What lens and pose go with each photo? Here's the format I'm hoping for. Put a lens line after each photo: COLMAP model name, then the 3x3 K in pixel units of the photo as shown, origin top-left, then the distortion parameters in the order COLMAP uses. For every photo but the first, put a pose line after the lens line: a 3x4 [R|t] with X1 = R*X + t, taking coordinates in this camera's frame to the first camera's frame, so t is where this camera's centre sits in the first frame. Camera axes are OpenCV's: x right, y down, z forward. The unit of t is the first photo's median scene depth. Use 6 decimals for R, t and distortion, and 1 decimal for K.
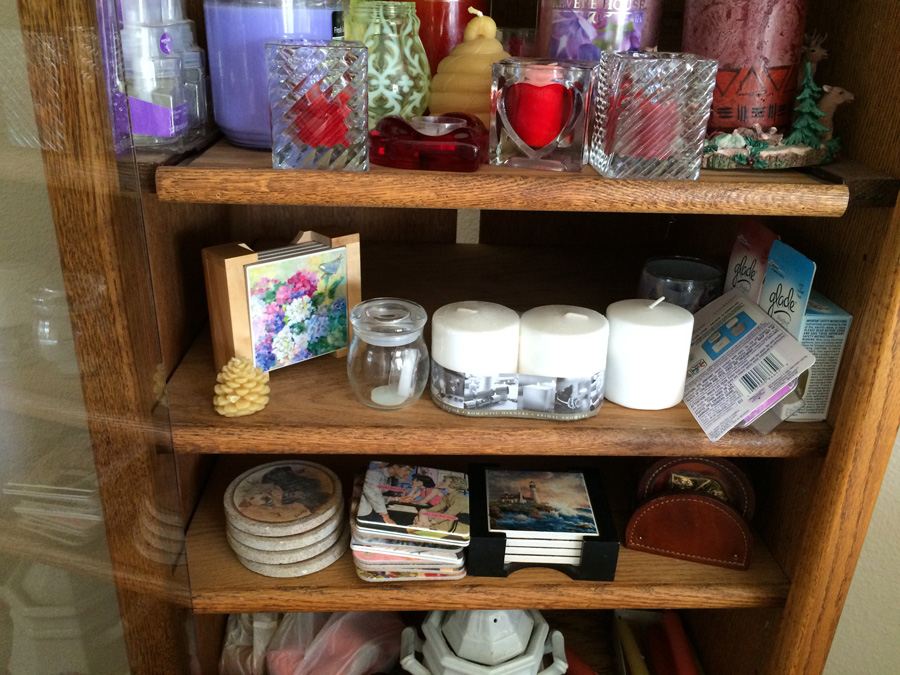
lens RADIAL K [[776.4, 0, 450.0], [0, 776.4, 337.5], [0, 0, 1]] dist [0.073927, -0.110383]
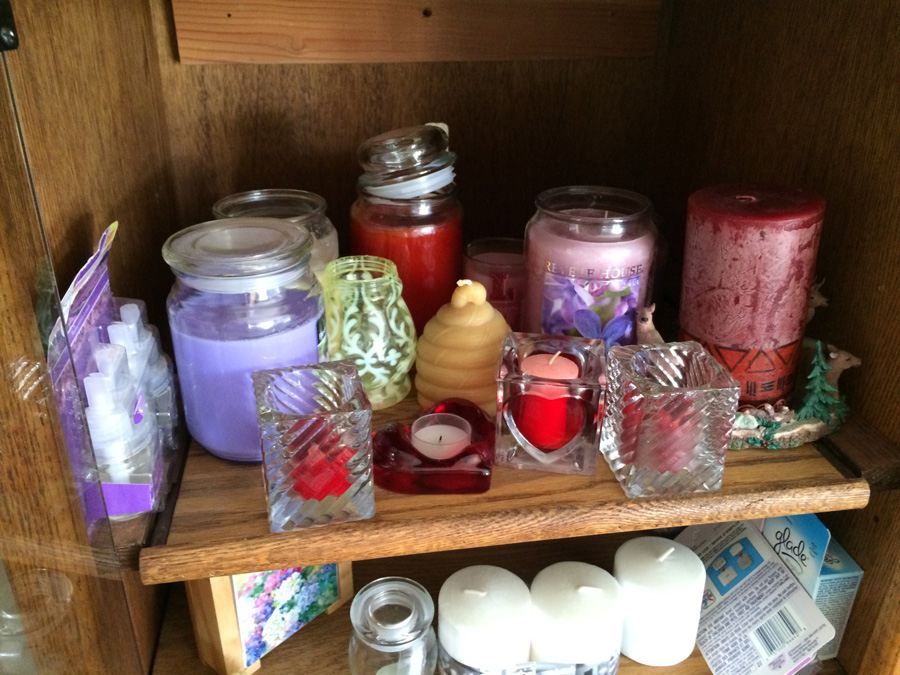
lens RADIAL K [[776.4, 0, 450.0], [0, 776.4, 337.5], [0, 0, 1]] dist [0.073927, -0.110383]
pose [[0.992762, -0.072007, 0.096121, -0.071778], [0.067191, 0.996361, 0.052438, -0.368319], [-0.099547, -0.045600, 0.993987, 0.073892]]
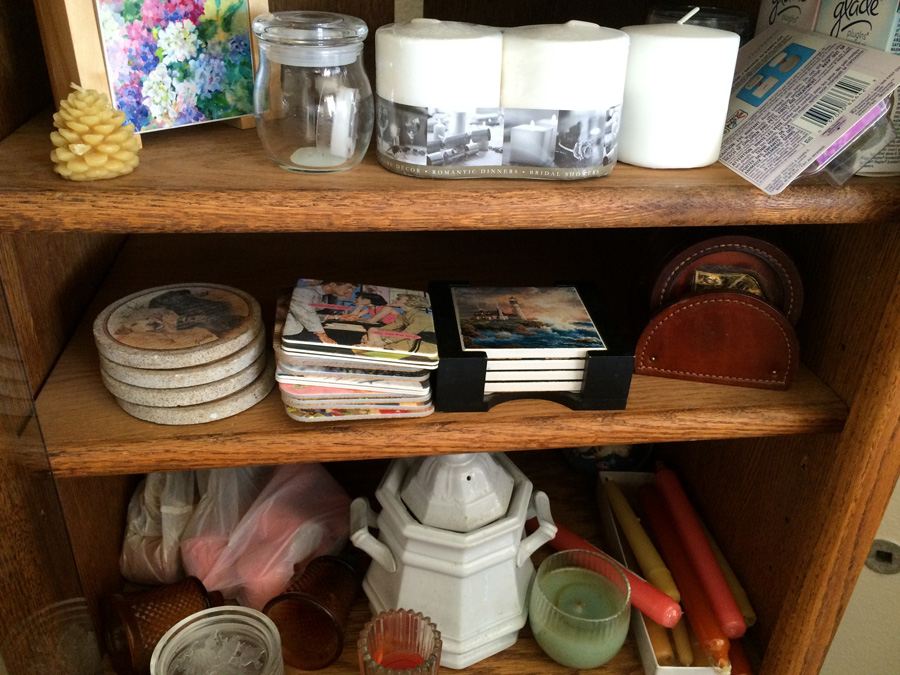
lens RADIAL K [[776.4, 0, 450.0], [0, 776.4, 337.5], [0, 0, 1]] dist [0.073927, -0.110383]
pose [[0.995619, -0.041820, 0.083624, -0.024643], [0.033819, 0.994912, 0.094906, 0.167271], [-0.087168, -0.091662, 0.991968, 0.267751]]
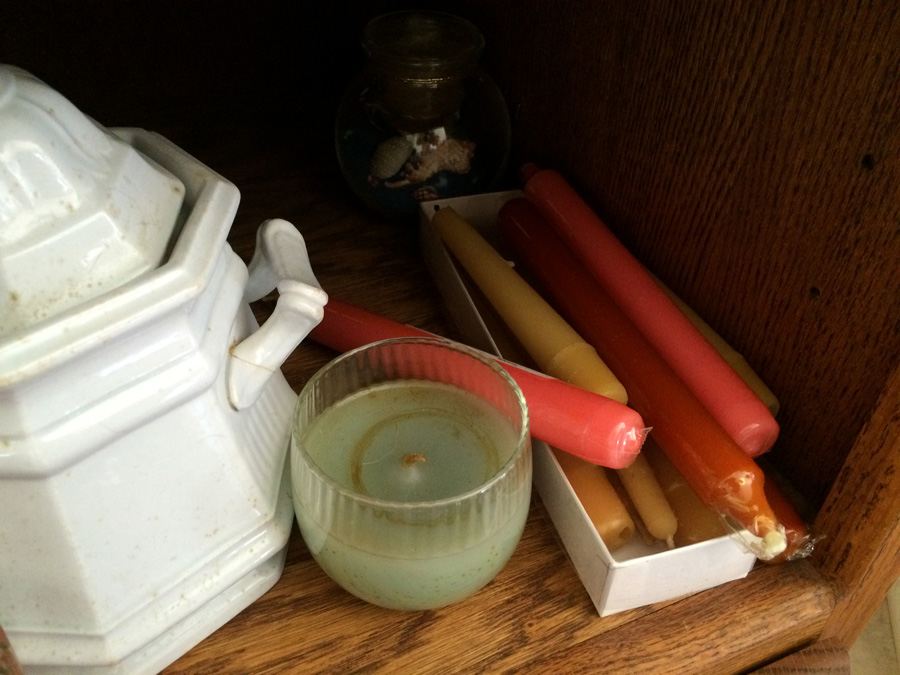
lens RADIAL K [[770.7, 0, 450.0], [0, 770.7, 337.5], [0, 0, 1]] dist [0.069588, -0.098652]
pose [[0.933200, -0.241917, 0.265734, 0.132970], [0.155261, 0.938313, 0.308969, 0.417020], [-0.324086, -0.247072, 0.913194, 0.839792]]
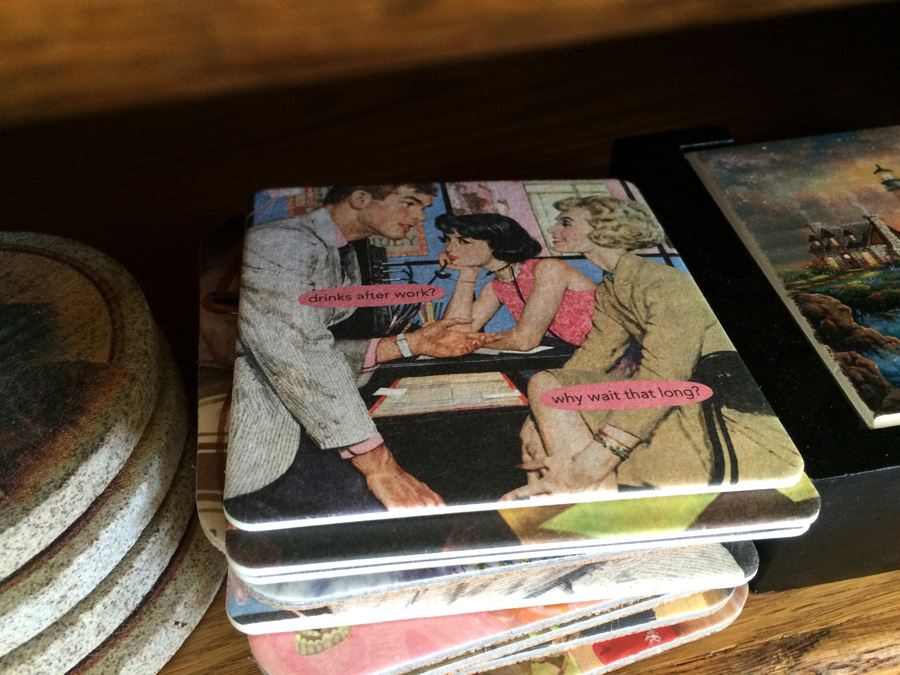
lens RADIAL K [[776.4, 0, 450.0], [0, 776.4, 337.5], [0, 0, 1]] dist [0.073927, -0.110383]
pose [[0.983229, -0.173899, 0.054954, -0.070525], [0.143022, 0.922194, 0.359310, 0.136034], [-0.113162, -0.345424, 0.931599, 0.836354]]
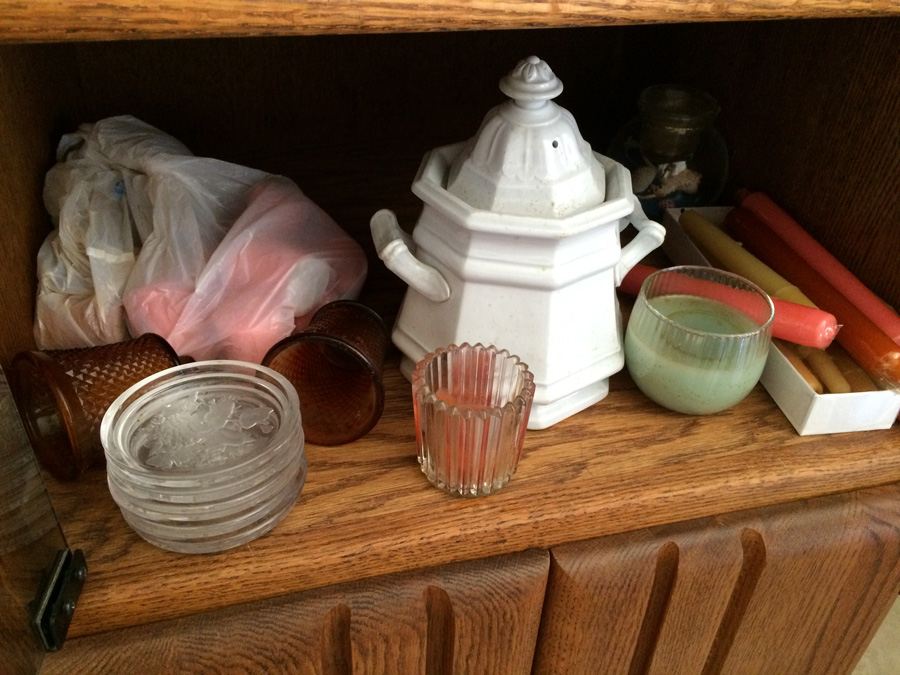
lens RADIAL K [[776.4, 0, 450.0], [0, 776.4, 337.5], [0, 0, 1]] dist [0.073927, -0.110383]
pose [[0.977287, -0.121607, 0.173558, -0.141182], [0.082235, 0.972414, 0.218287, 0.428096], [-0.195315, -0.199056, 0.960327, 0.550777]]
